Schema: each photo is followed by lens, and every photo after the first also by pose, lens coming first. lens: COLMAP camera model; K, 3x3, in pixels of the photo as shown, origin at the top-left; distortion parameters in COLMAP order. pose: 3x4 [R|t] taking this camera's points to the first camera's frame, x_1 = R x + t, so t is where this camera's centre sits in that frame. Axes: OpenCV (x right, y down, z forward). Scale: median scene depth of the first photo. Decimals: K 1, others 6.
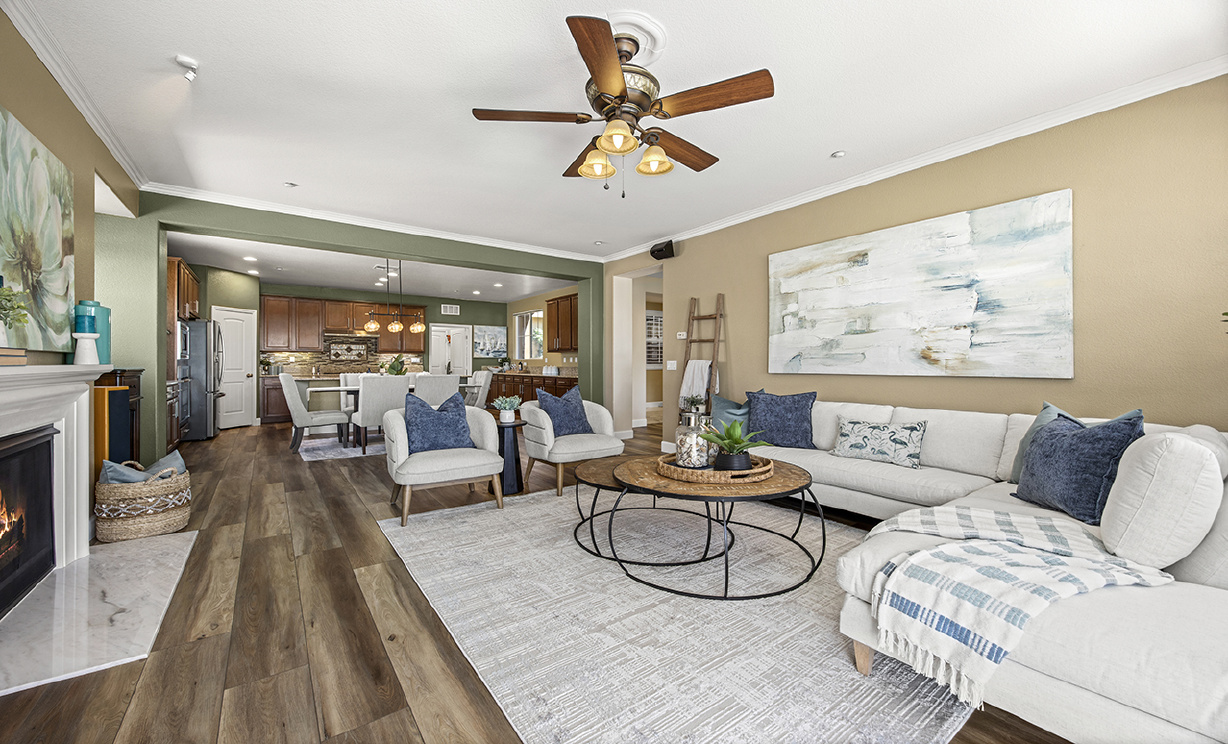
lens RADIAL K [[460.8, 0, 614.0], [0, 460.8, 372.0], [0, 0, 1]] dist [-0.018875, 0.000001]
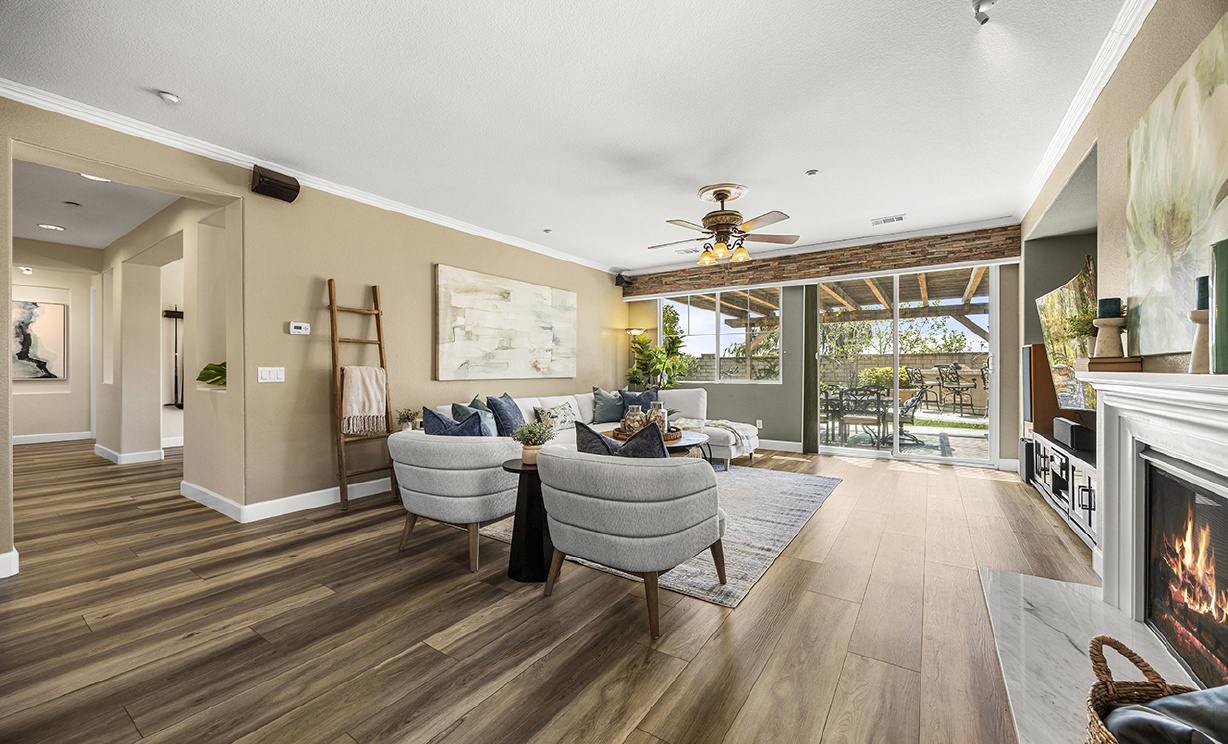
lens RADIAL K [[466.7, 0, 615.8], [0, 466.7, 377.8], [0, 0, 1]] dist [-0.001834, -0.000266]
pose [[-0.320913, -0.016399, 0.946967, -0.515108], [0.016408, 0.999604, 0.022871, -0.013363], [-0.946967, 0.022878, -0.320517, 0.639721]]
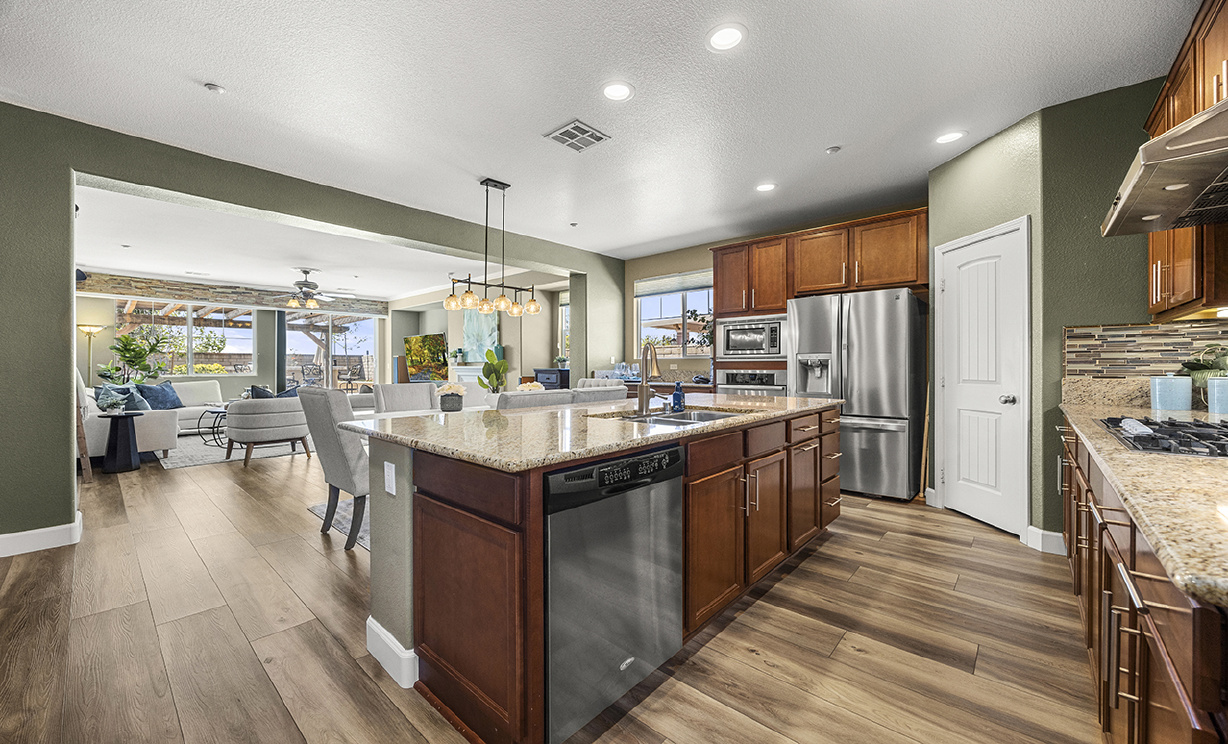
lens RADIAL K [[467.9, 0, 612.4], [0, 467.9, 363.2], [0, 0, 1]] dist [-0.000296, 0.000151]
pose [[-0.980769, -0.000737, -0.195169, -0.480430], [-0.003100, 0.999926, 0.011804, -0.030316], [0.195146, 0.012182, -0.980699, 1.537621]]
